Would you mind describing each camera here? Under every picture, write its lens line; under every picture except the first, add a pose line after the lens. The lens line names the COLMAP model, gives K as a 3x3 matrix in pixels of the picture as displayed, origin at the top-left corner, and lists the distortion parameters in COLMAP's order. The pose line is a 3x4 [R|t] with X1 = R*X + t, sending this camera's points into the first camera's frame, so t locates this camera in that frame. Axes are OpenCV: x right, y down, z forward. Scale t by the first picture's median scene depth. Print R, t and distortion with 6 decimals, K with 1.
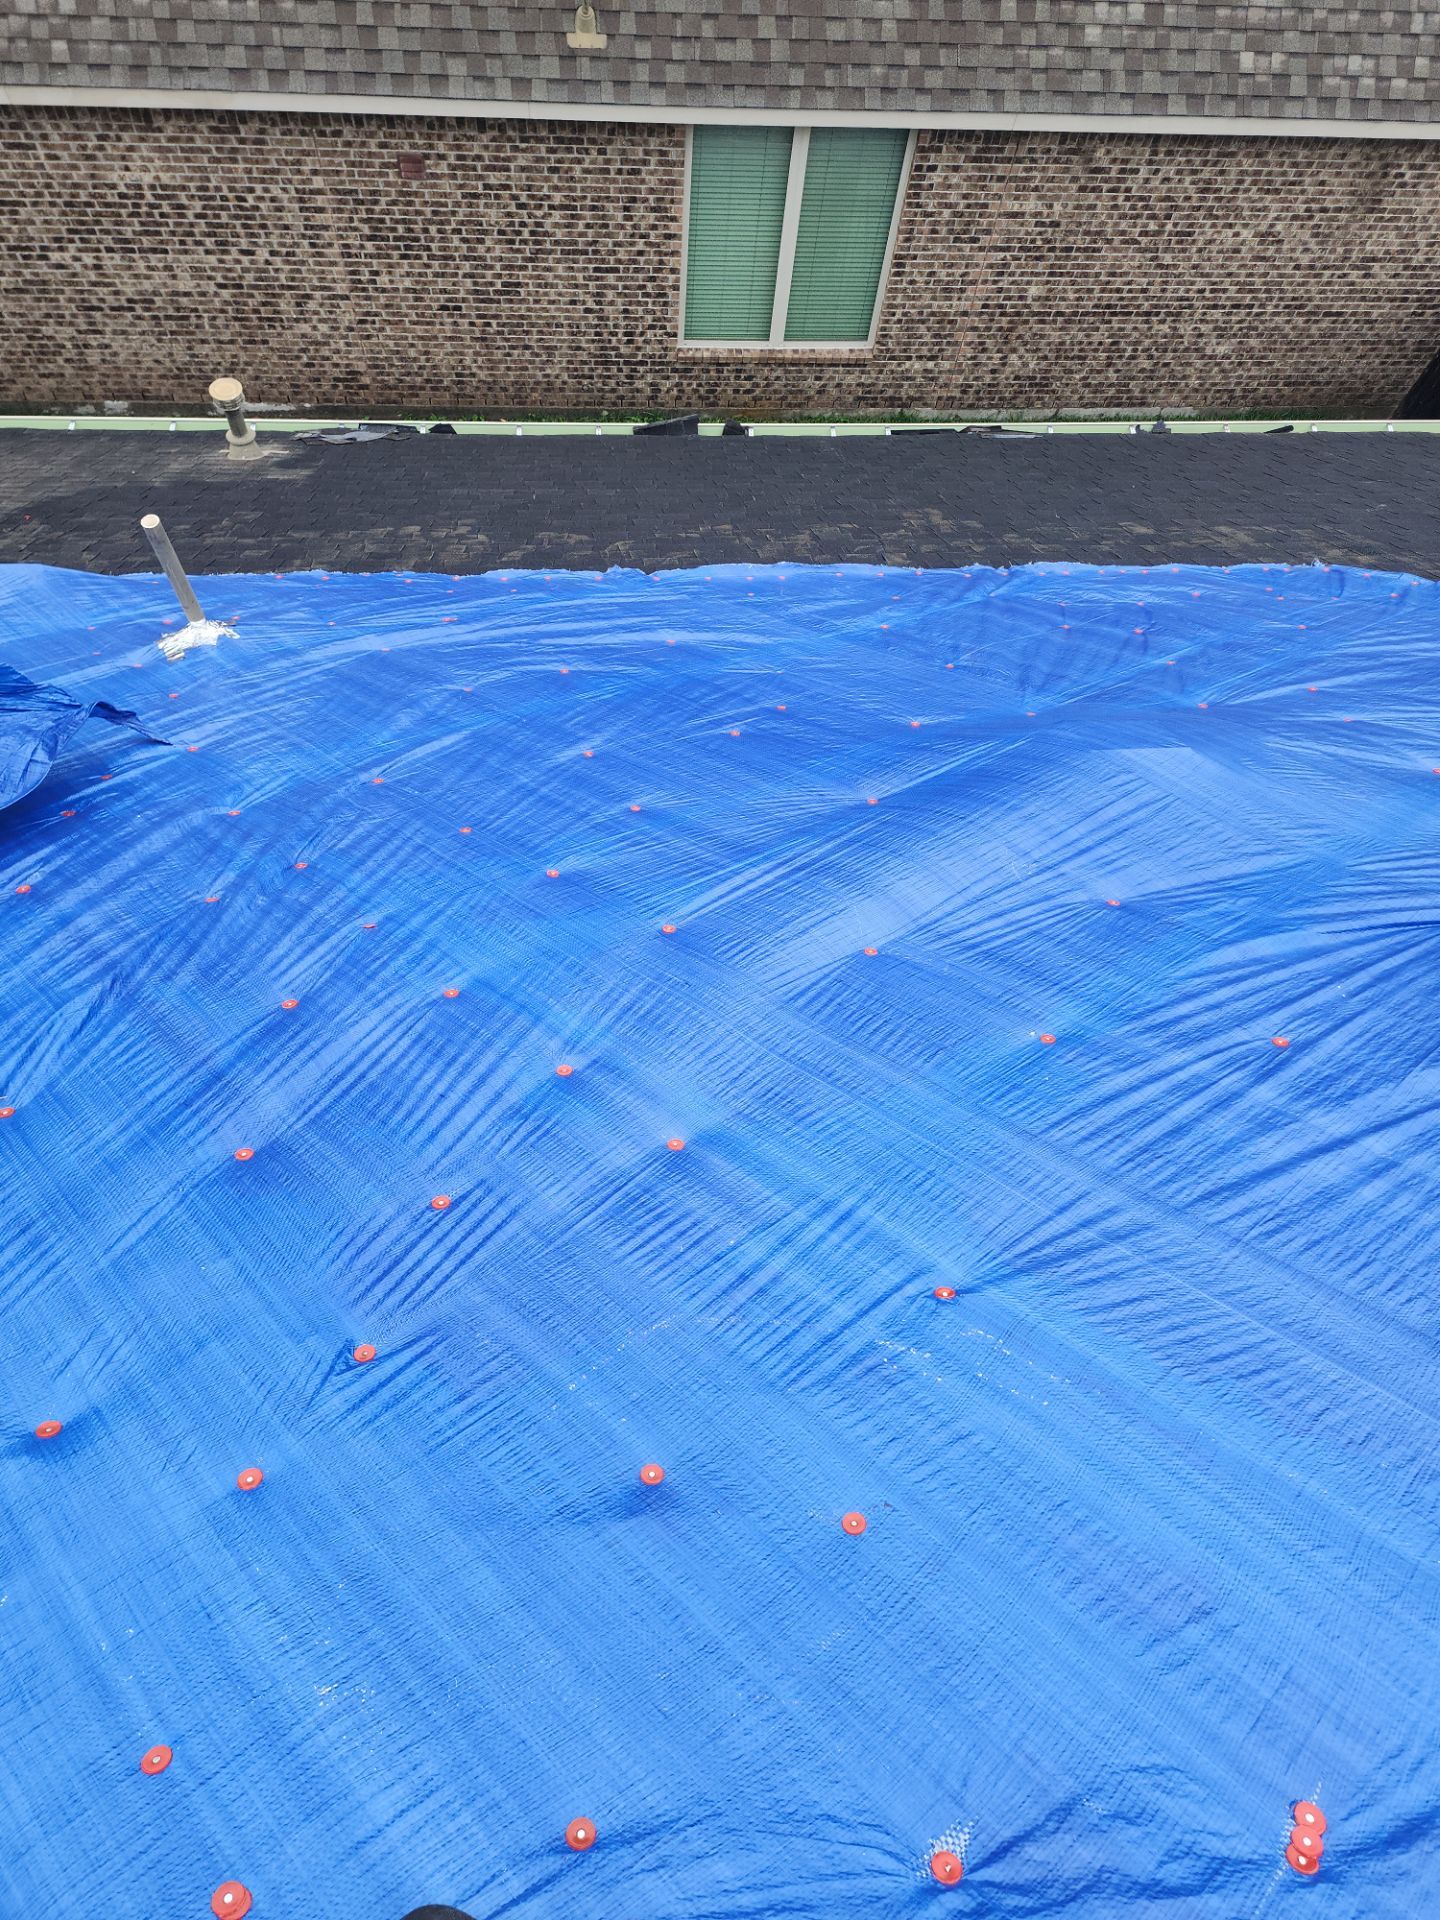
lens RADIAL K [[1280.4, 0, 734.3], [0, 1280.4, 943.1], [0, 0, 1]] dist [0.084451, -0.078009]
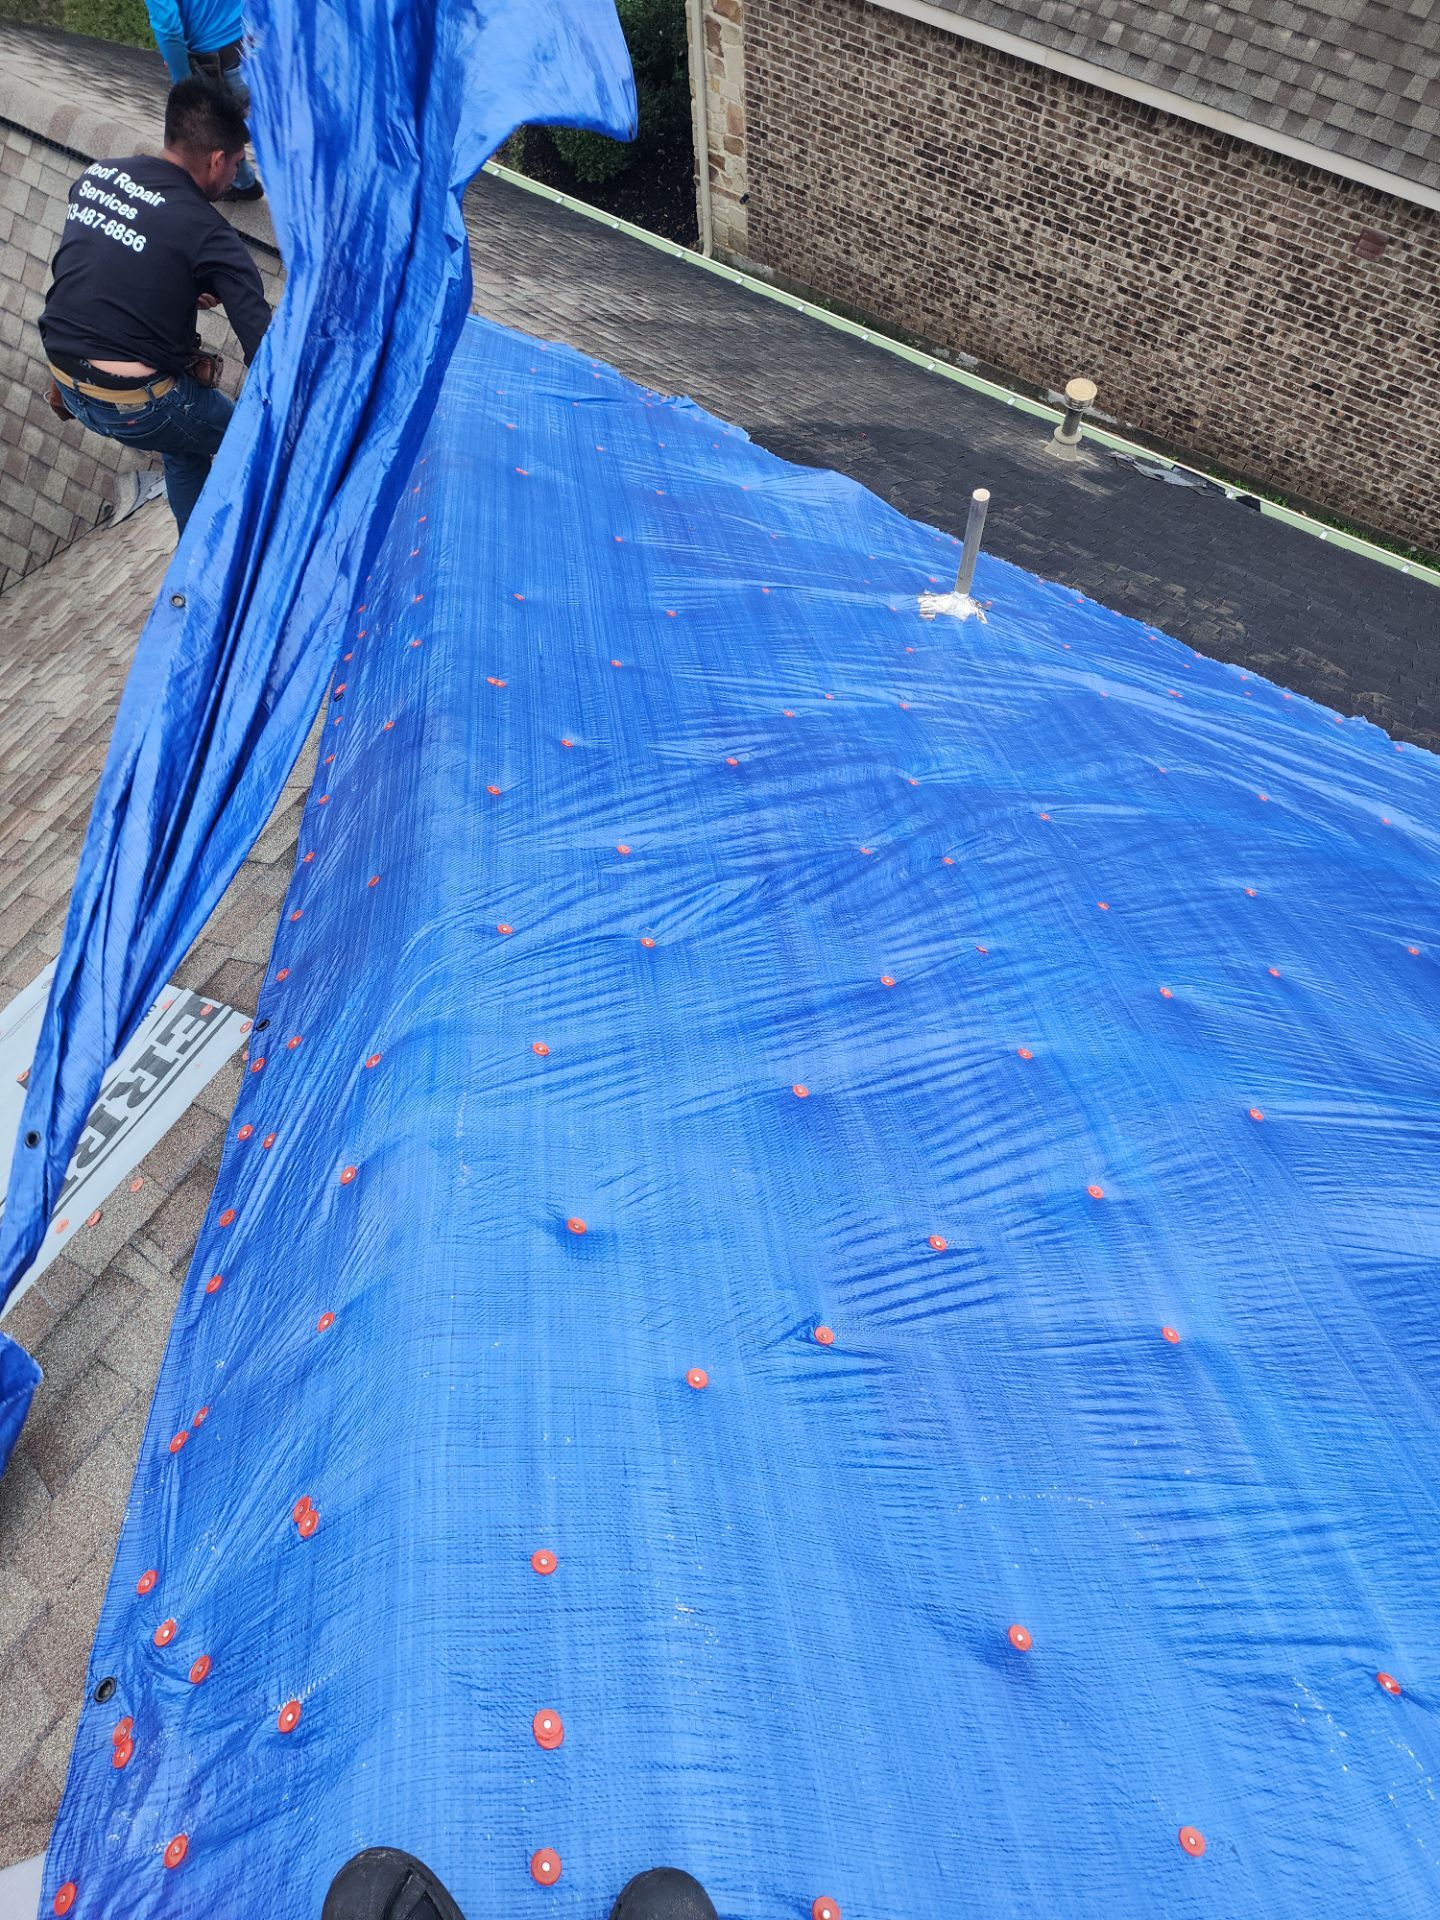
lens RADIAL K [[1283.4, 0, 732.8], [0, 1283.4, 960.9], [0, 0, 1]] dist [0.081185, -0.072610]
pose [[0.790571, 0.515048, -0.331244, -0.027334], [-0.514807, 0.851918, 0.095963, -0.000415], [0.331619, 0.094661, 0.938652, -0.005048]]
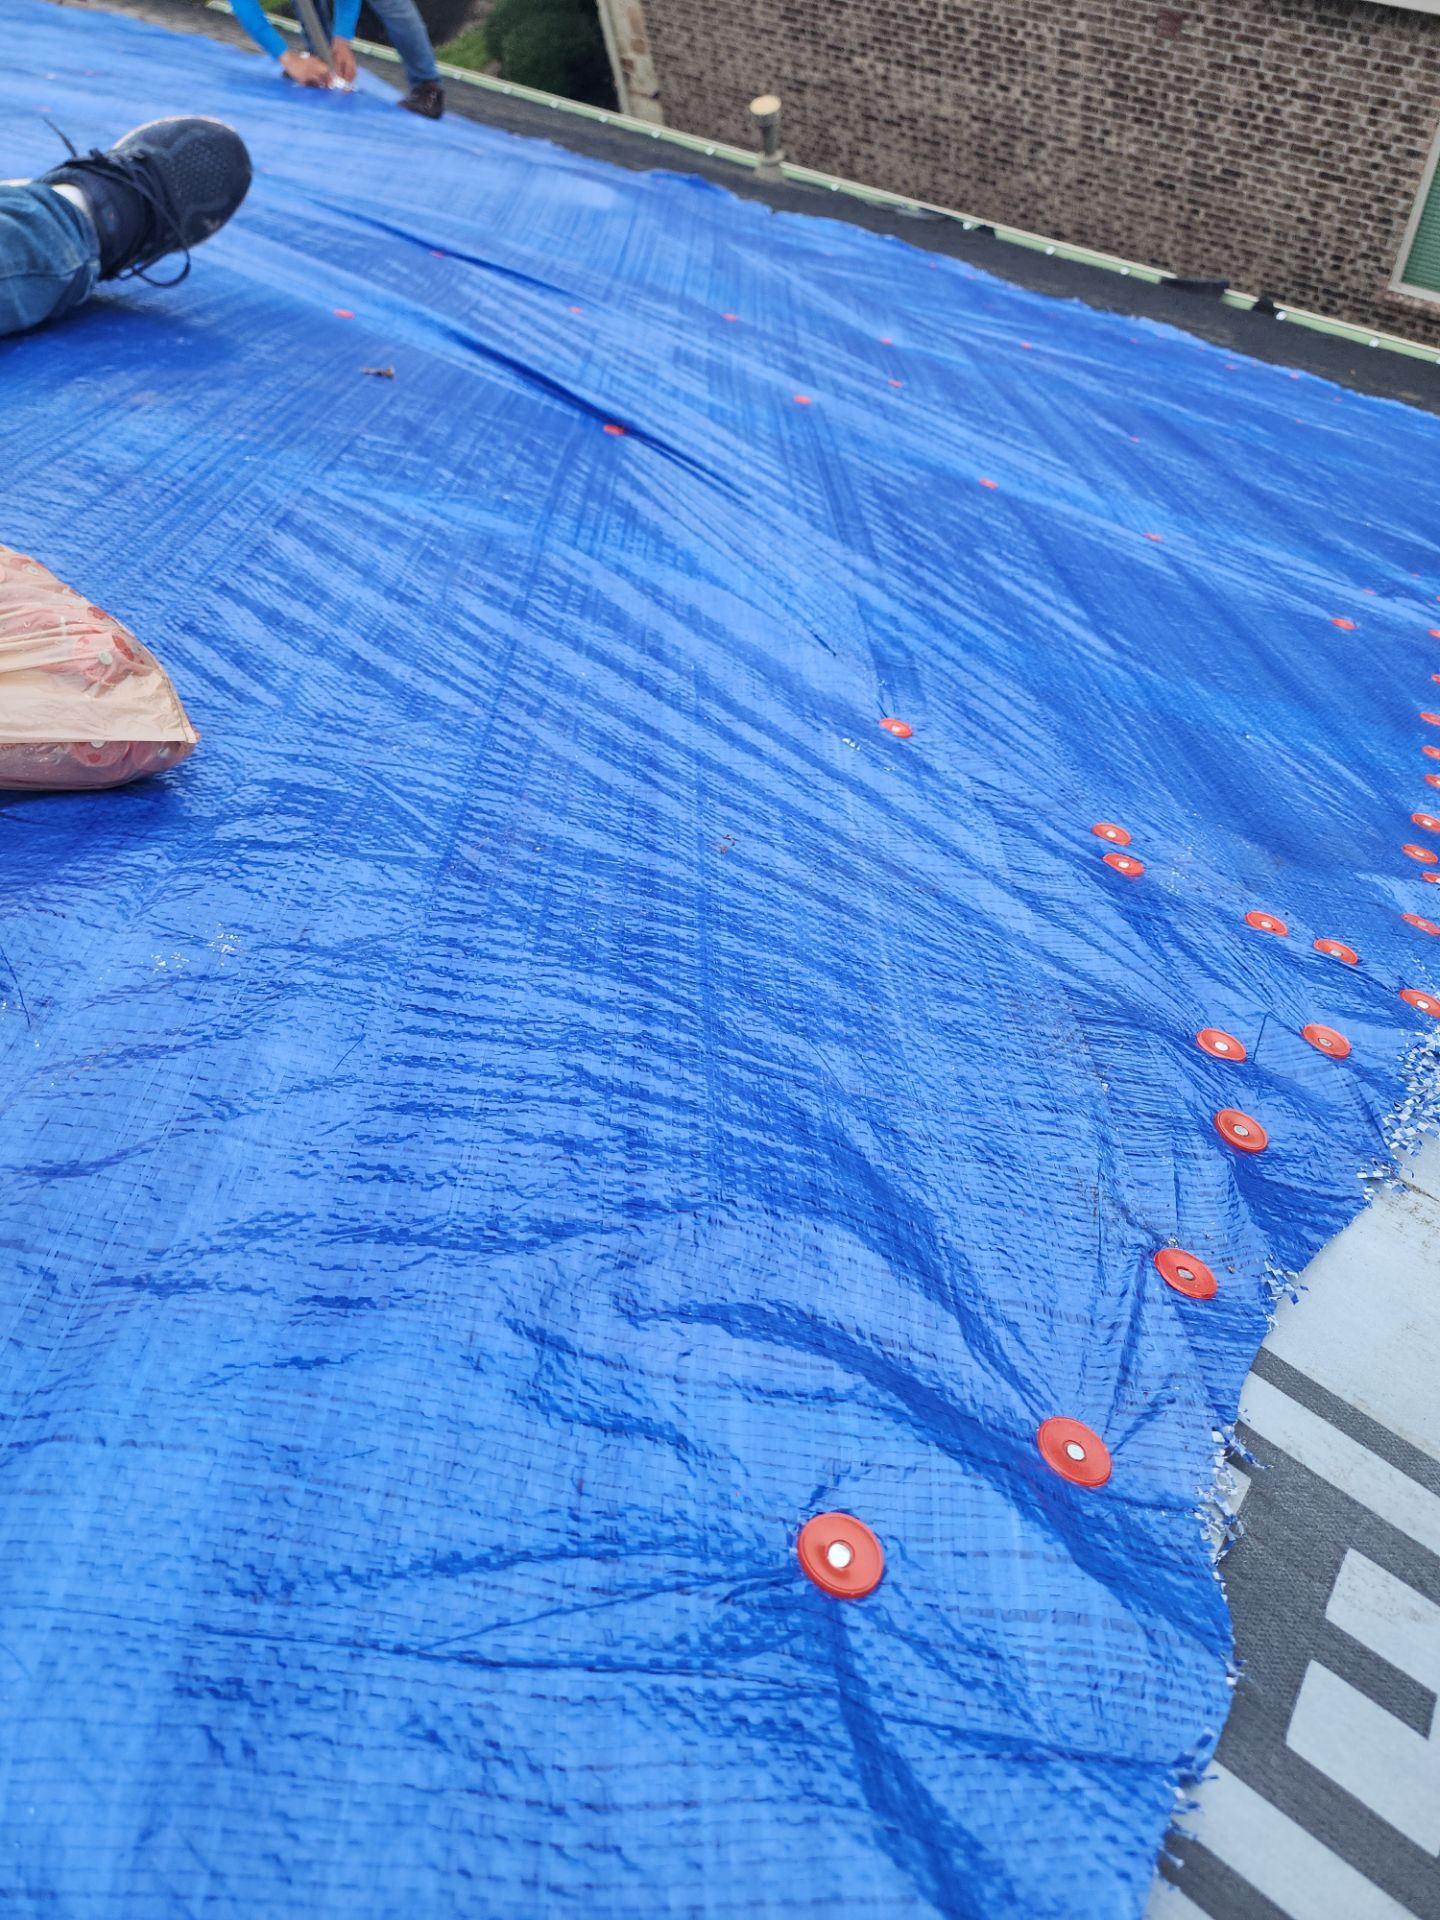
lens RADIAL K [[1297.6, 0, 725.9], [0, 1297.6, 935.3], [0, 0, 1]] dist [0.055094, -0.052376]
pose [[0.724873, 0.485384, -0.488837, 0.317573], [-0.496811, 0.859916, 0.117144, 0.044869], [0.477219, 0.157946, 0.864474, 0.088600]]
